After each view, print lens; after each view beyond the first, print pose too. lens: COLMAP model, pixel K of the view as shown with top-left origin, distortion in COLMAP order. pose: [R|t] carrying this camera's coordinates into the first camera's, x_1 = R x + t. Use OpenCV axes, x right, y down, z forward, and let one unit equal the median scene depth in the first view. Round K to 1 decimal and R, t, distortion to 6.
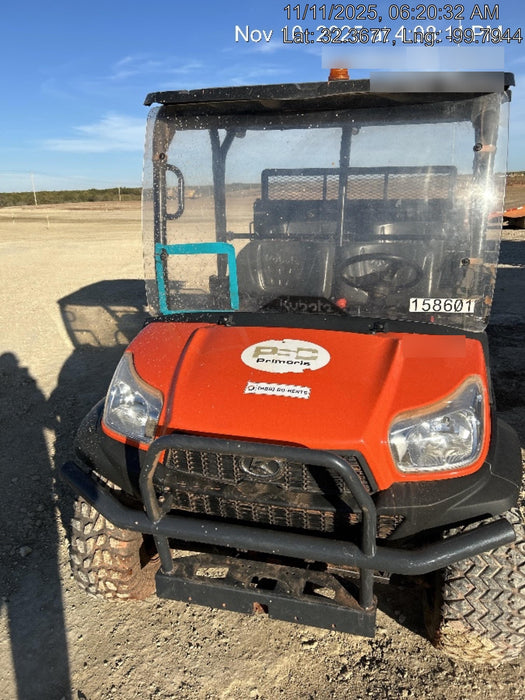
lens RADIAL K [[532.3, 0, 264.9], [0, 532.3, 345.3], [0, 0, 1]] dist [0.038506, -0.052209]
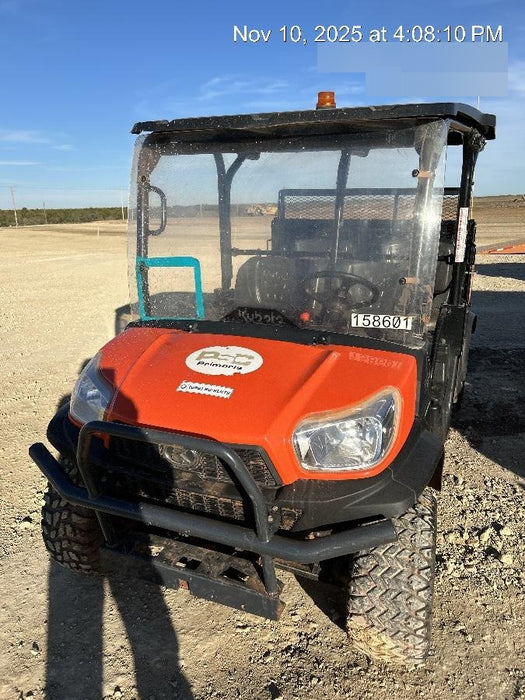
lens RADIAL K [[529.6, 0, 262.5], [0, 529.6, 350.0], [0, 0, 1]] dist [0.046460, -0.071356]
pose [[0.989382, 0.046898, -0.137562, 0.251181], [-0.049568, 0.998642, -0.016050, 0.011103], [0.136623, 0.022698, 0.990363, -0.076718]]
